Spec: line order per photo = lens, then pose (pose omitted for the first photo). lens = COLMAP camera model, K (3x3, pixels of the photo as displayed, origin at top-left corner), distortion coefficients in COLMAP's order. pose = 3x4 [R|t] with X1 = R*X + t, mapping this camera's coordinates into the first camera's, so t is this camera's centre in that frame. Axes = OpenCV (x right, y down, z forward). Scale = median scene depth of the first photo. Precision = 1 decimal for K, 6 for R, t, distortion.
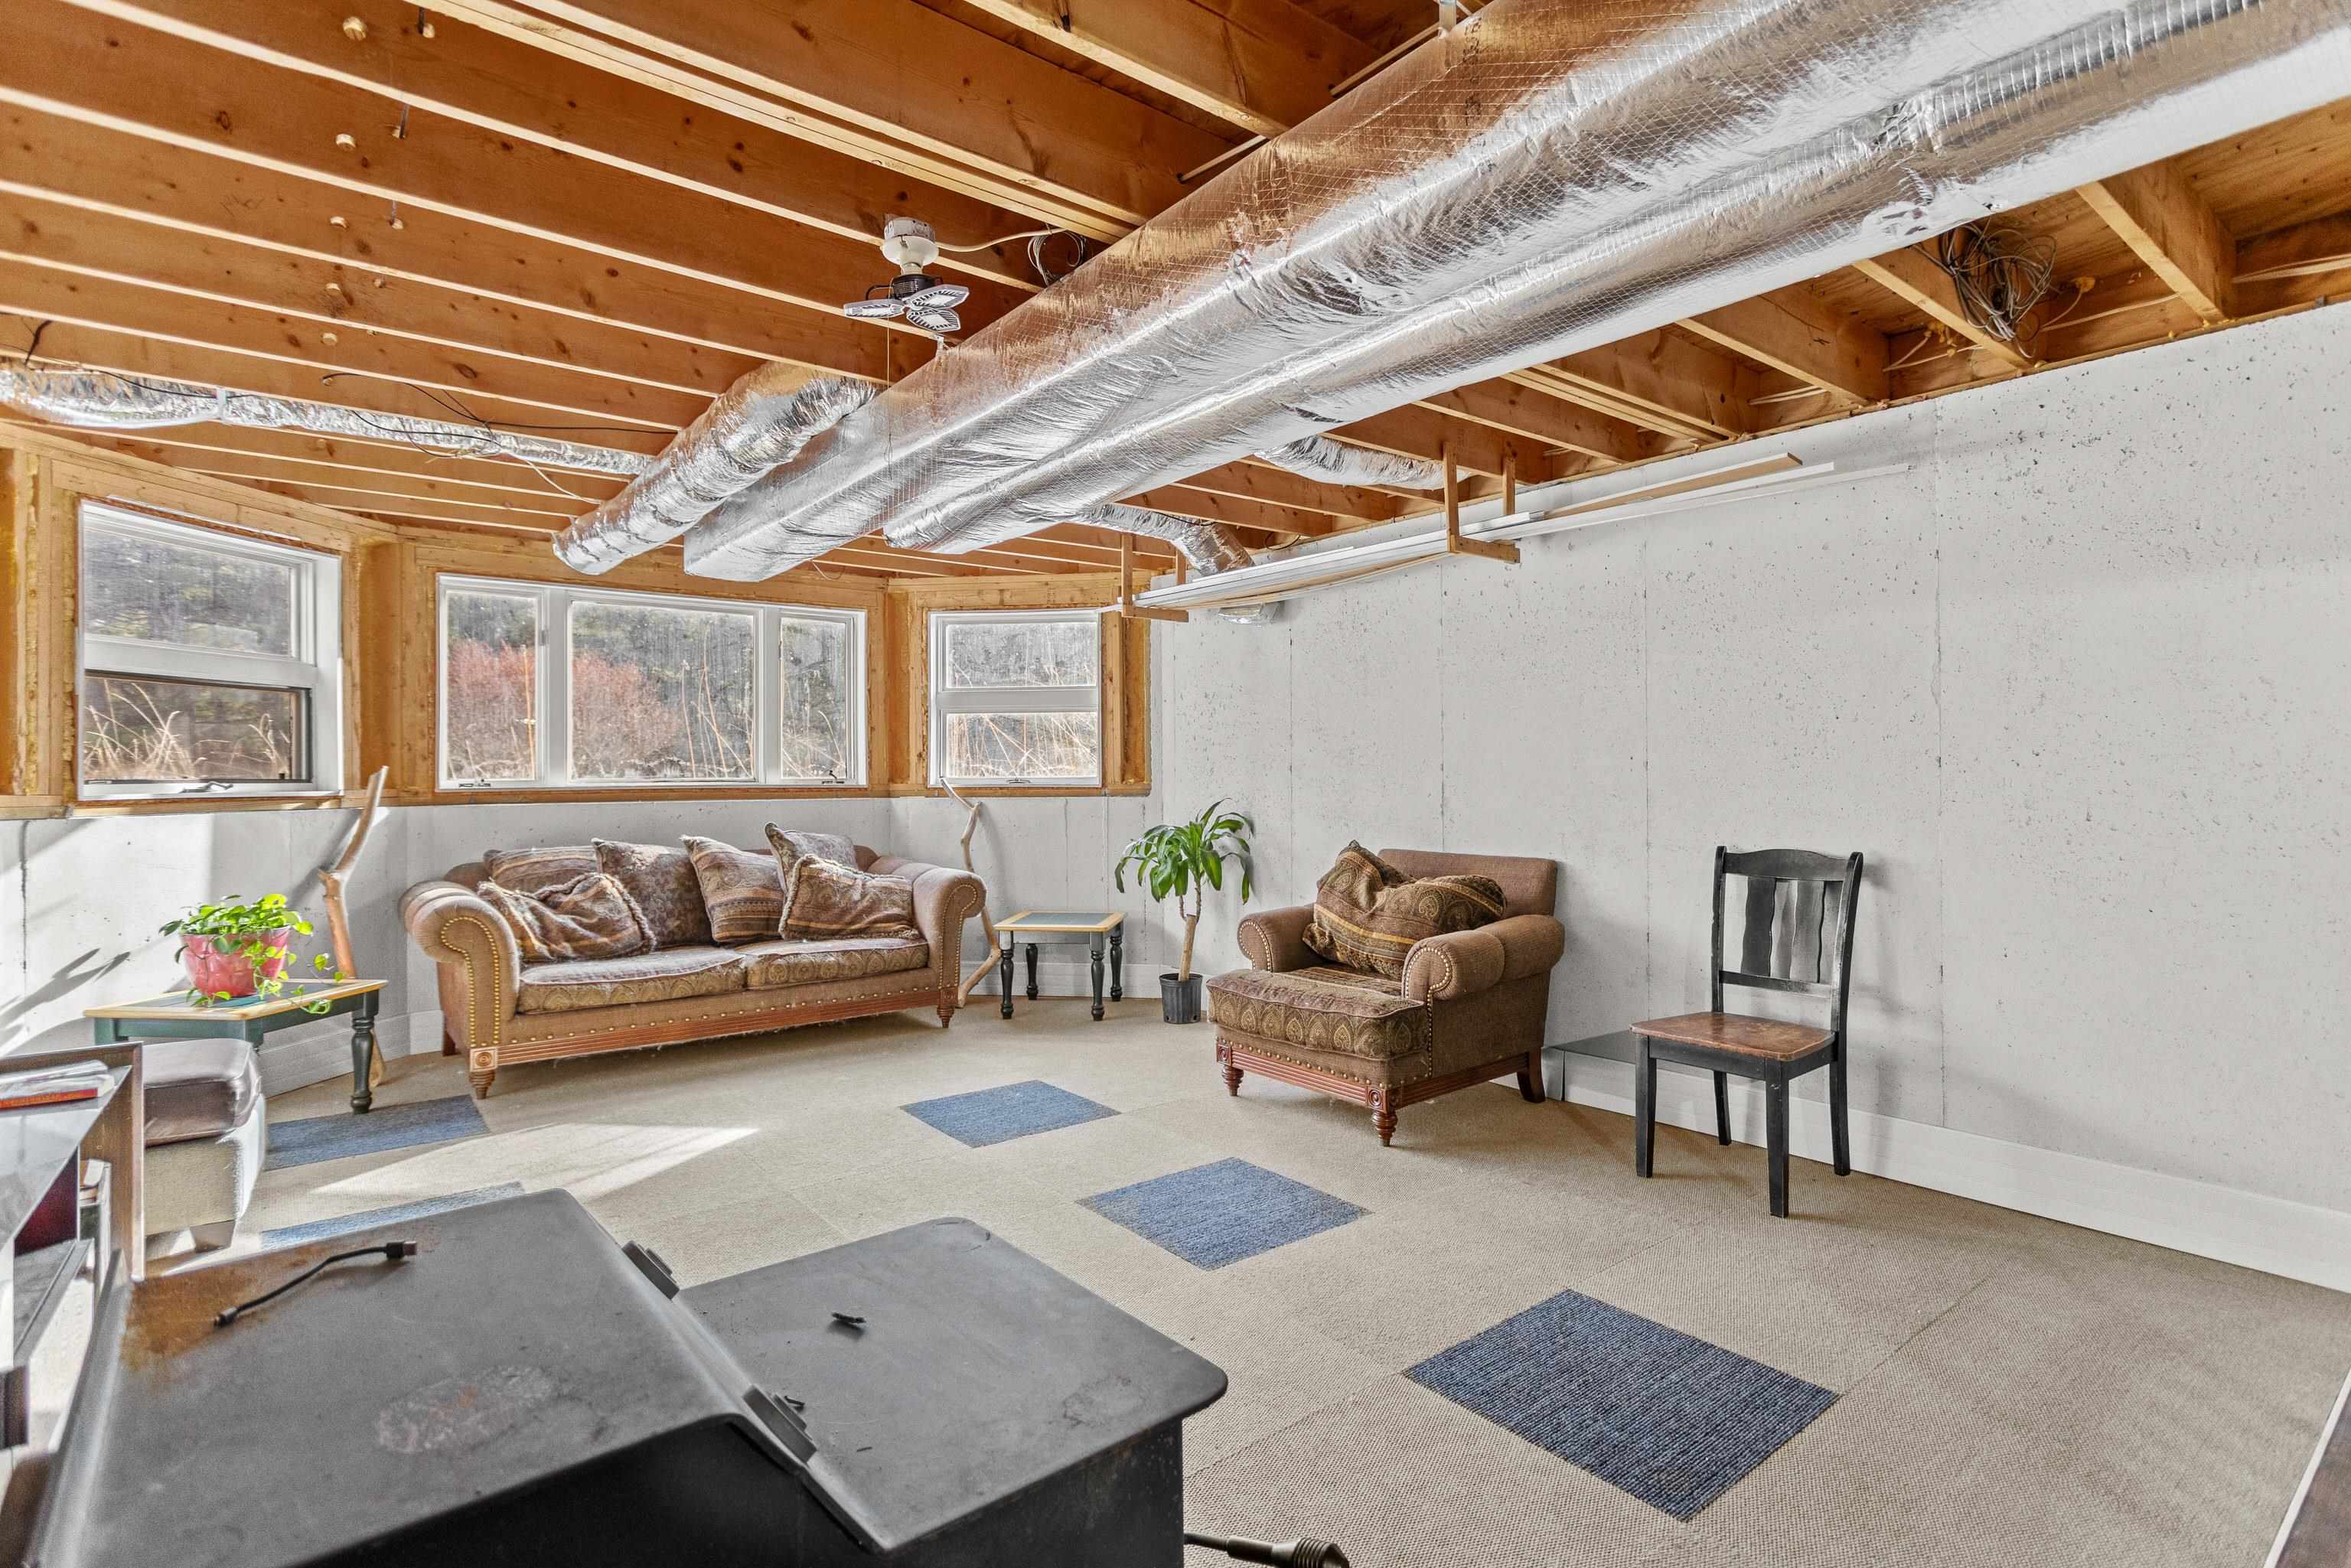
lens RADIAL K [[1138.3, 0, 1184.8], [0, 1138.3, 768.6], [0, 0, 1]] dist [0.002663, 0.001242]
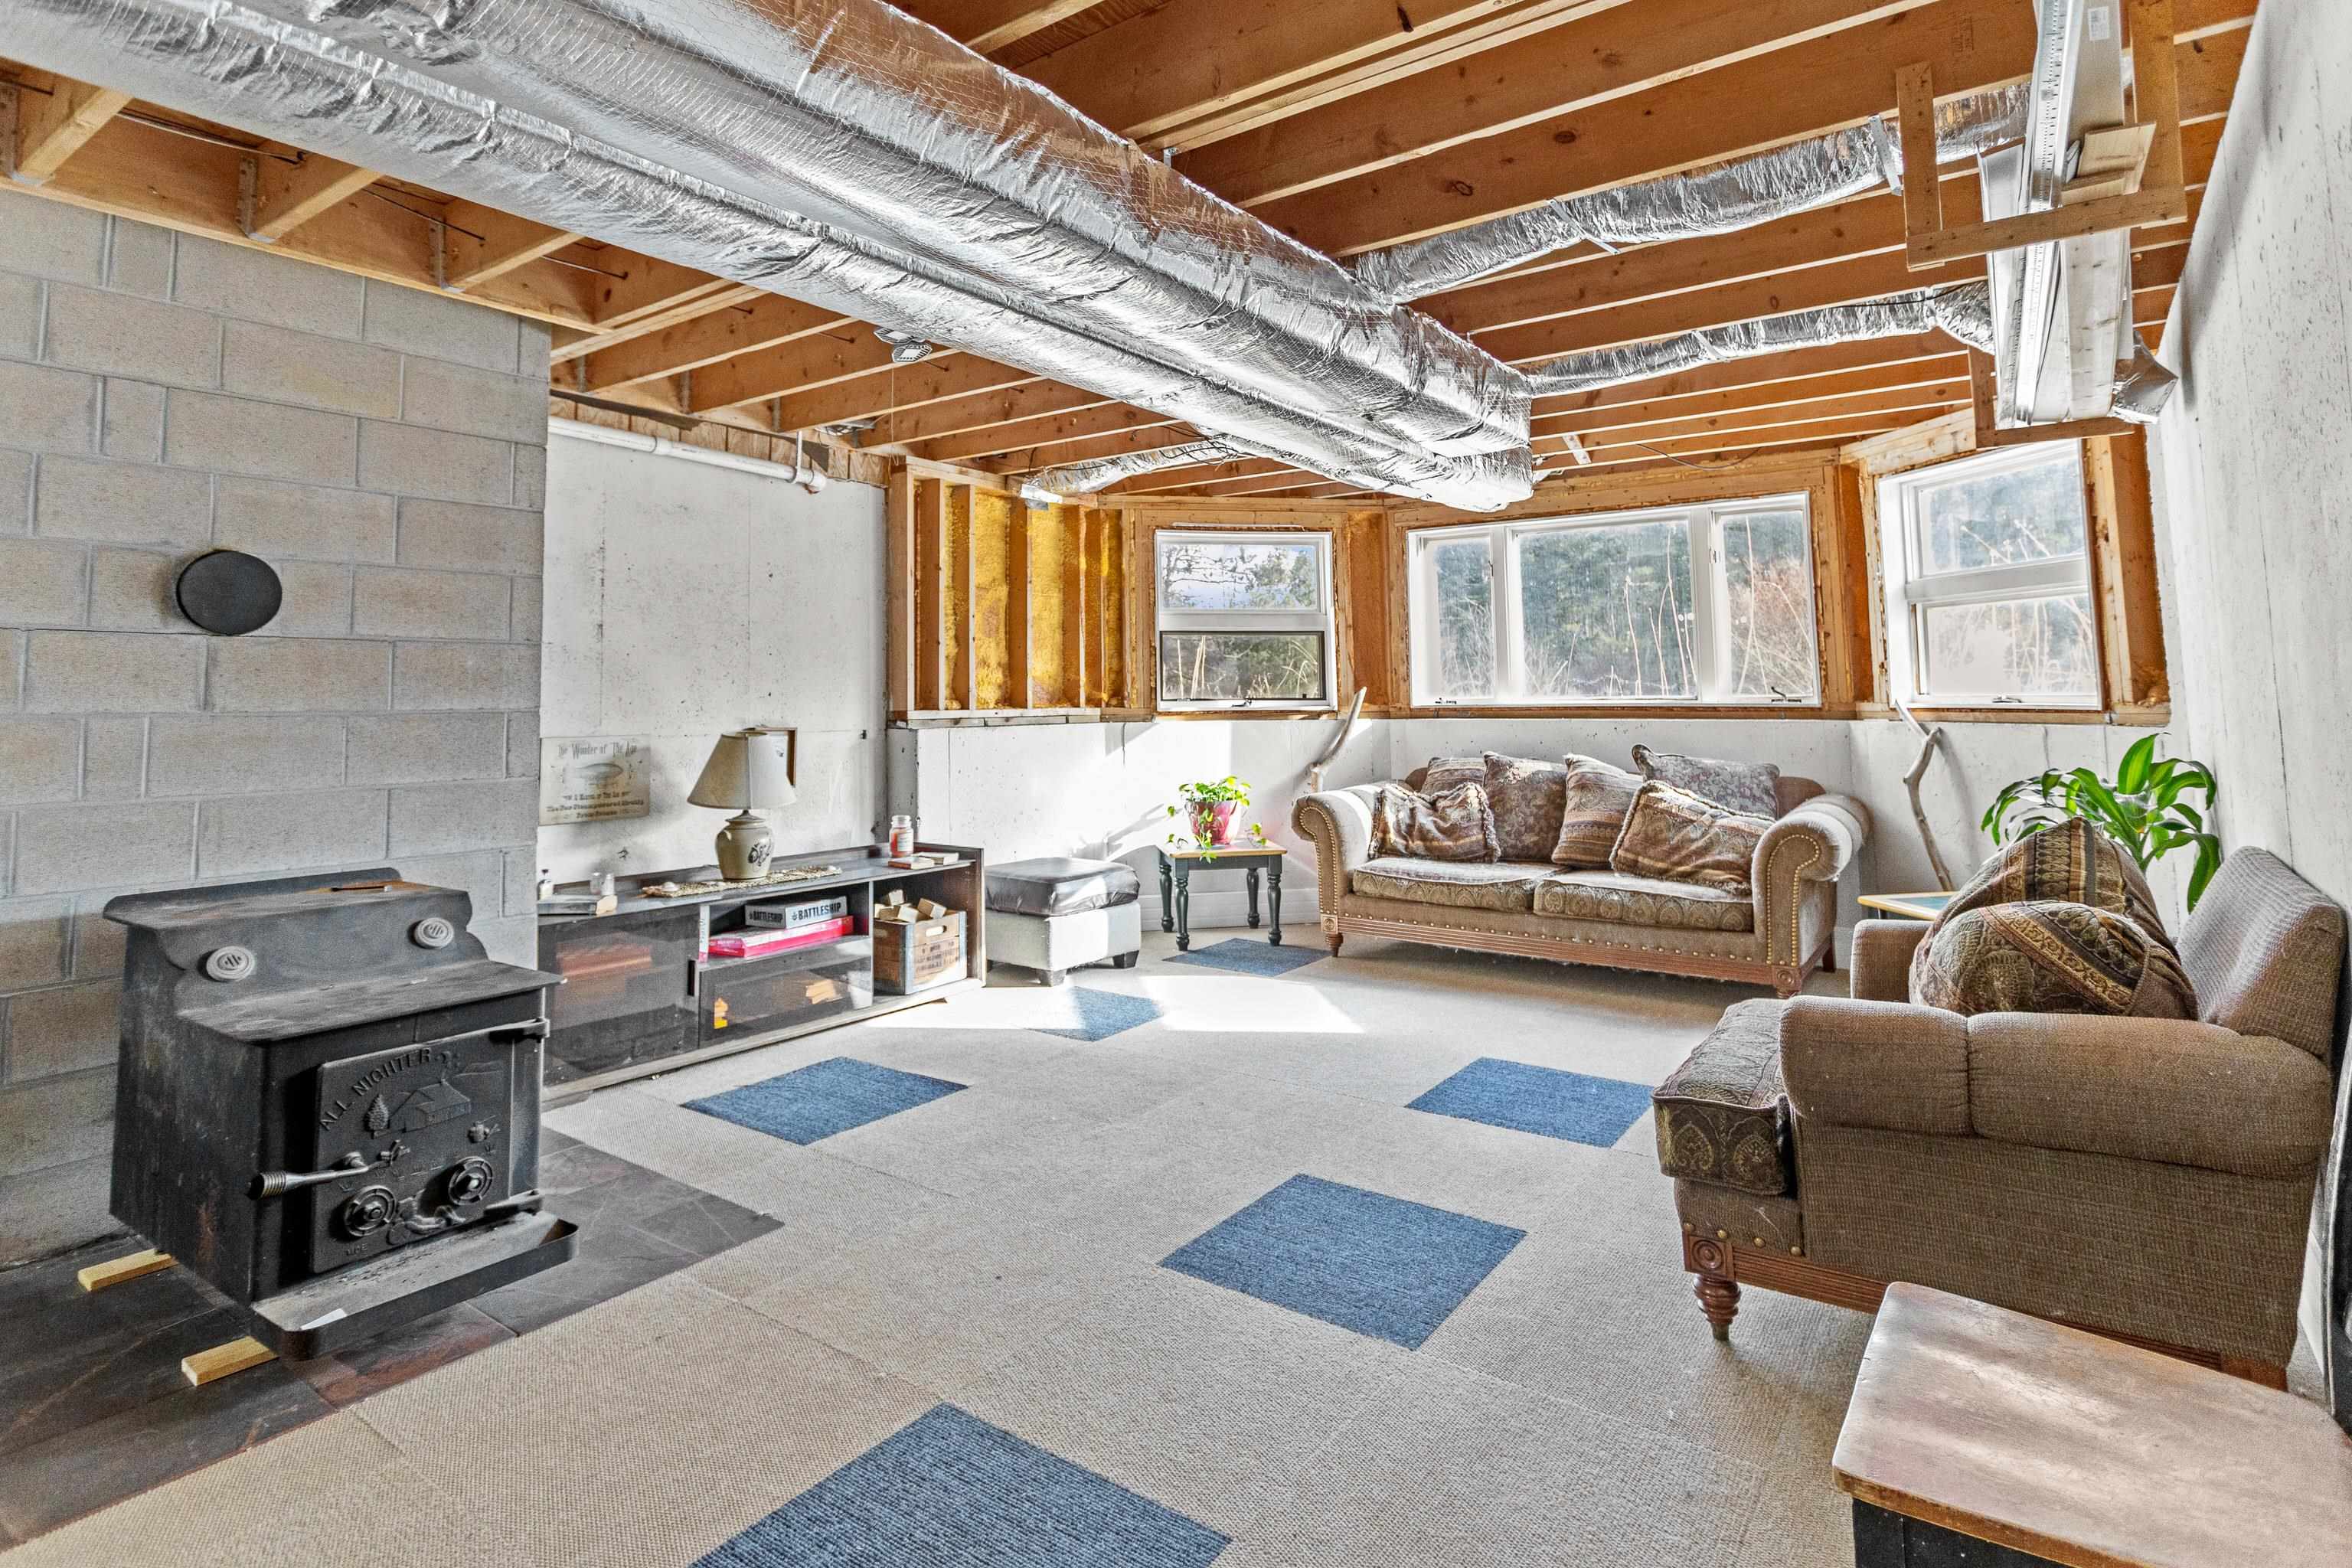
lens RADIAL K [[1184.0, 0, 1199.5], [0, 1184.0, 597.7], [0, 0, 1]] dist [0.000538, 0.000779]
pose [[0.284007, -0.079091, -0.955555, 0.505901], [0.012826, 0.996816, -0.078694, -0.000324], [0.958737, 0.010093, 0.284117, 0.408731]]
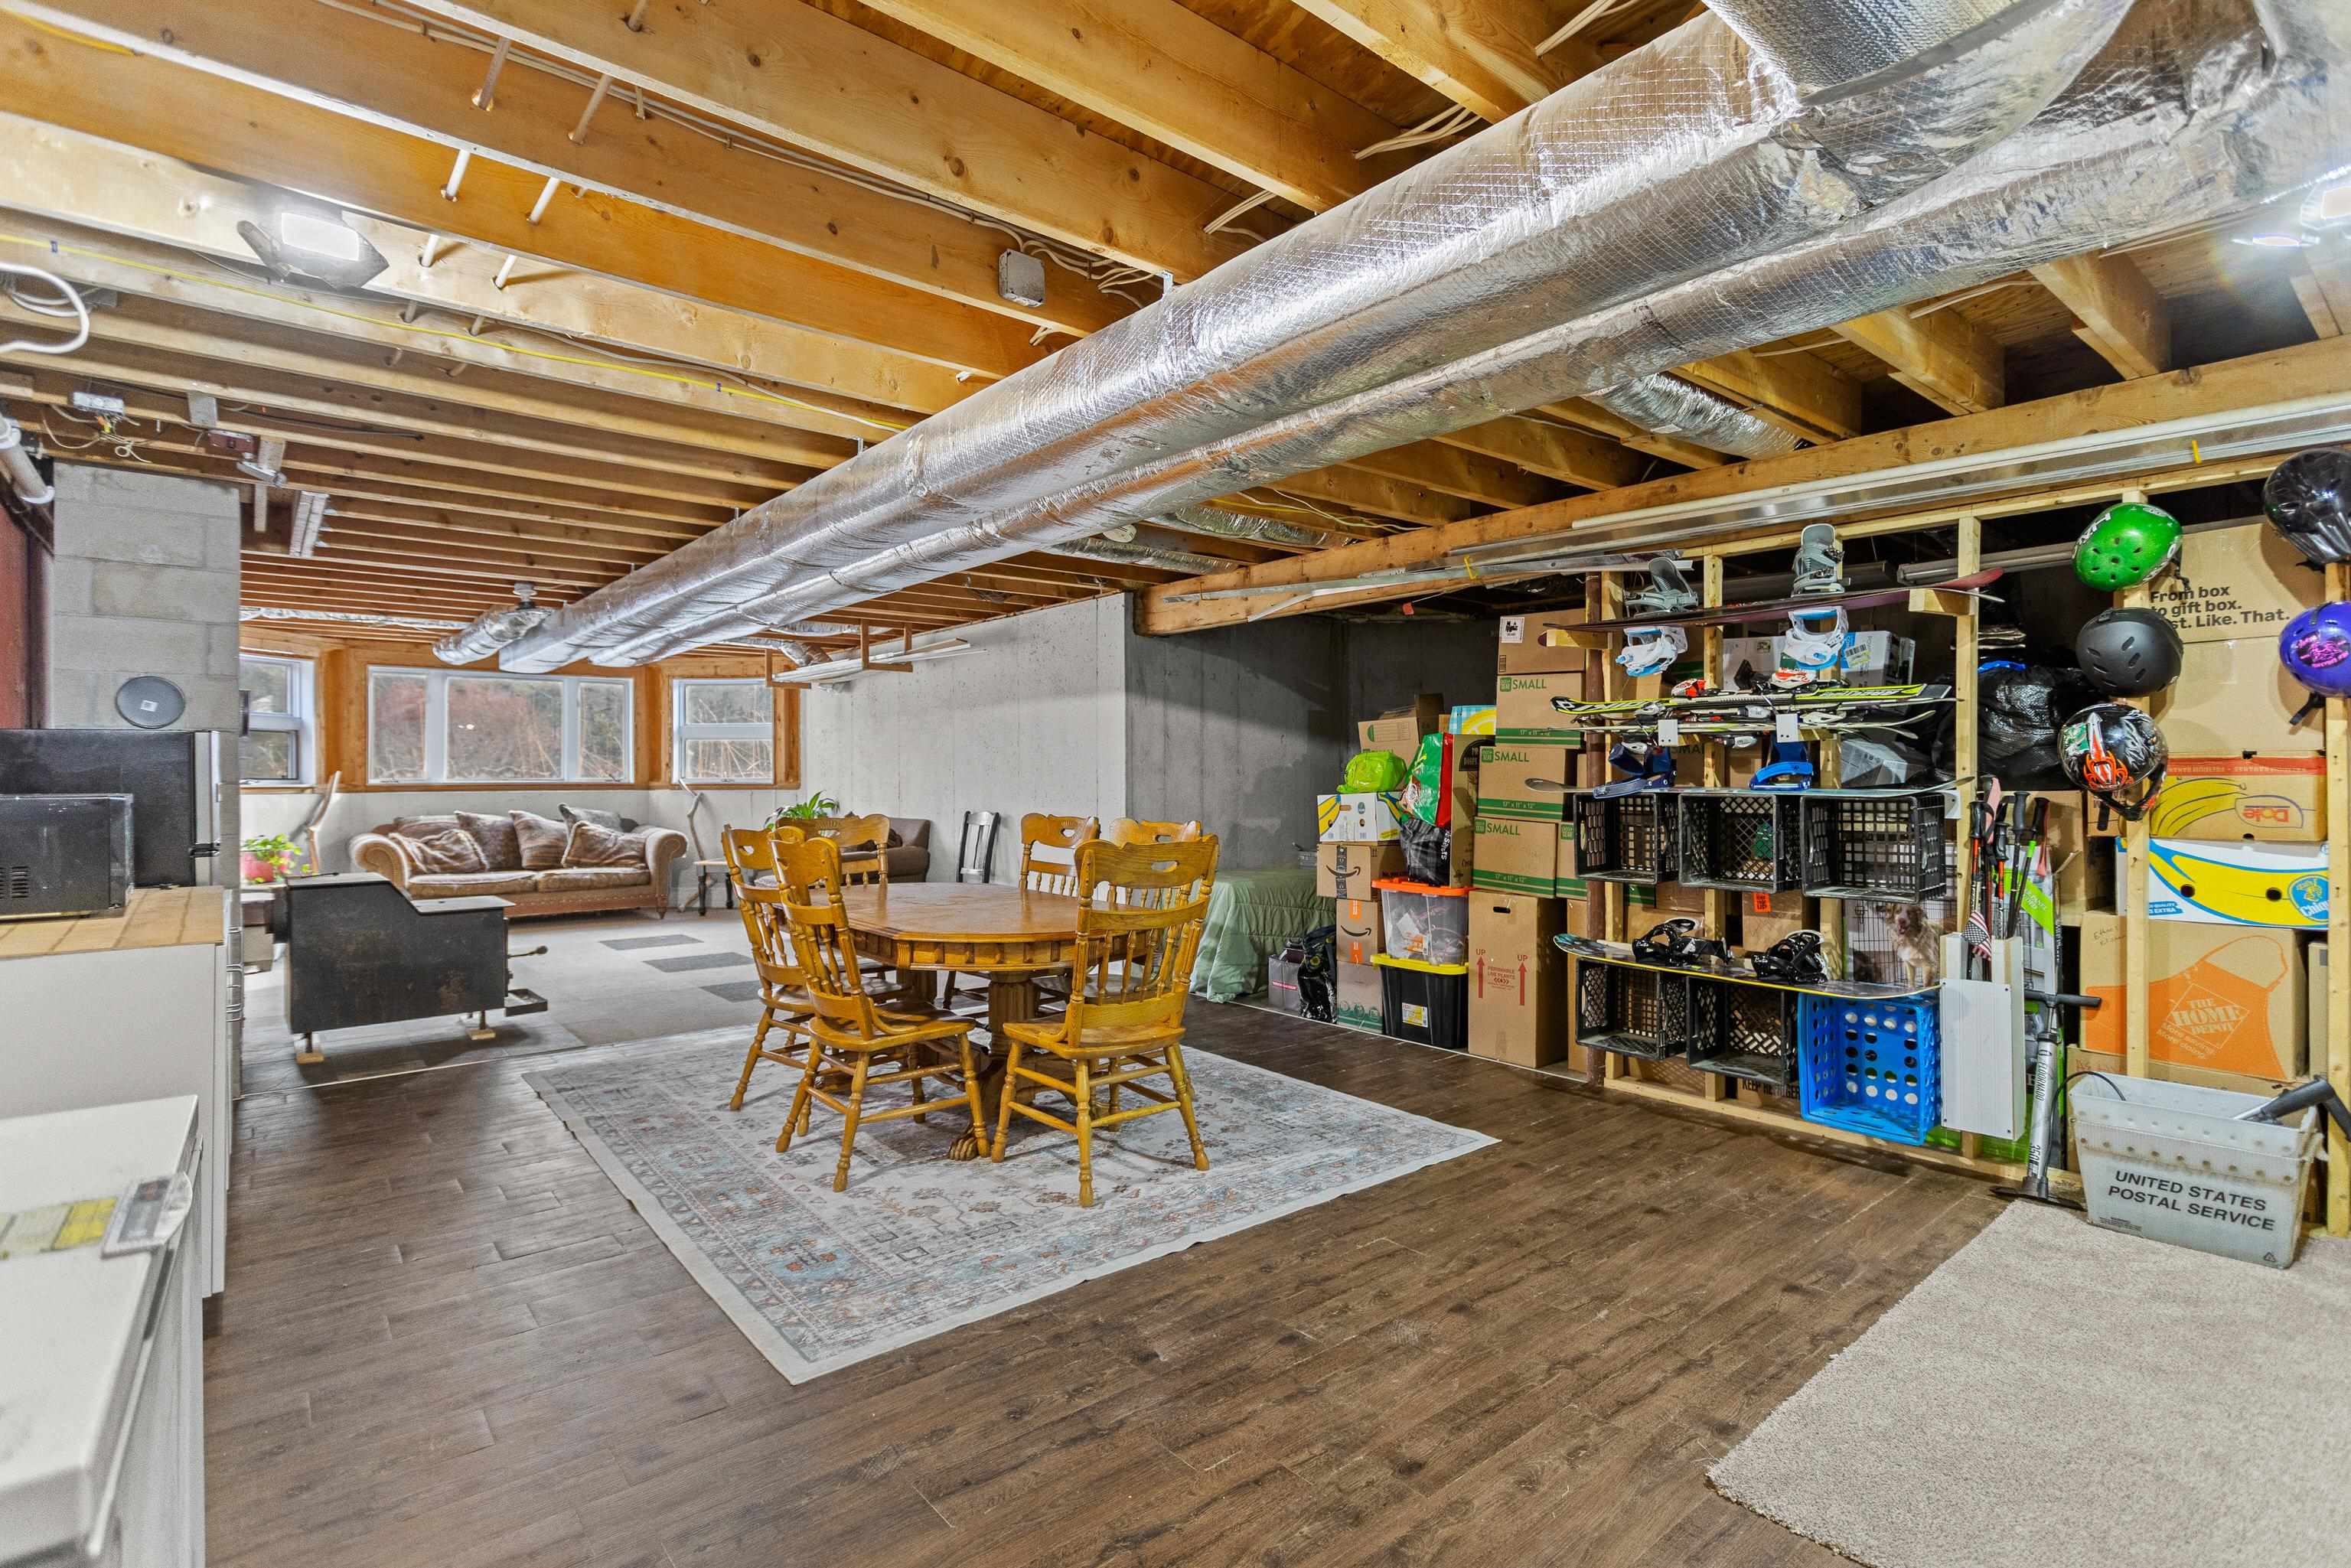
lens RADIAL K [[1123.7, 0, 1189.9], [0, 1123.7, 779.6], [0, 0, 1]] dist [-0.001814, -0.000483]
pose [[0.999365, 0.003378, 0.035472, 0.588409], [-0.003661, 0.999962, 0.007922, -0.007435], [-0.035444, -0.008047, 0.999339, -0.832303]]
